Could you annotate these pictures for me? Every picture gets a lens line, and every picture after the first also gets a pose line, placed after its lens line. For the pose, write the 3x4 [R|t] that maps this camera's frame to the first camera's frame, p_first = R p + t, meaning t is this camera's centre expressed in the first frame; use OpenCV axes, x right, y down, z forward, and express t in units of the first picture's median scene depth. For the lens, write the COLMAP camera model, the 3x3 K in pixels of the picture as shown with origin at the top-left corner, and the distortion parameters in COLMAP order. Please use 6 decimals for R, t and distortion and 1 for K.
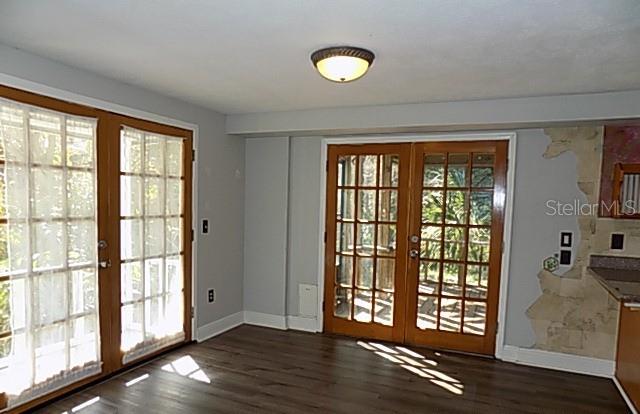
lens RADIAL K [[427.0, 0, 319.5], [0, 427.0, 232.8], [0, 0, 1]] dist [-0.116007, 0.108262]
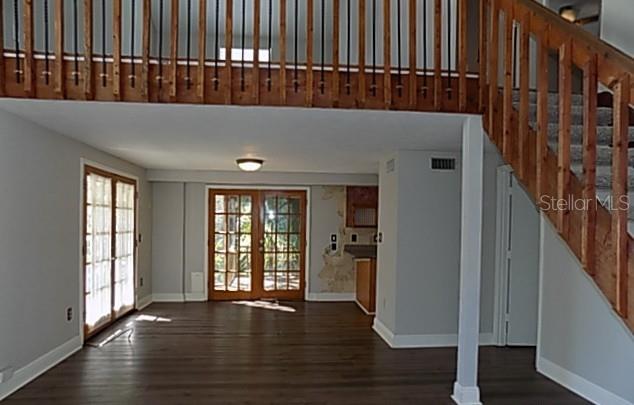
lens RADIAL K [[428.5, 0, 317.0], [0, 428.5, 202.5], [0, 0, 1]] dist [-0.000262, 0.000024]
pose [[0.872760, 0.009508, 0.488057, -0.518509], [0.045749, 0.993817, -0.101170, 0.049800], [-0.486001, 0.110625, 0.866929, -0.824150]]
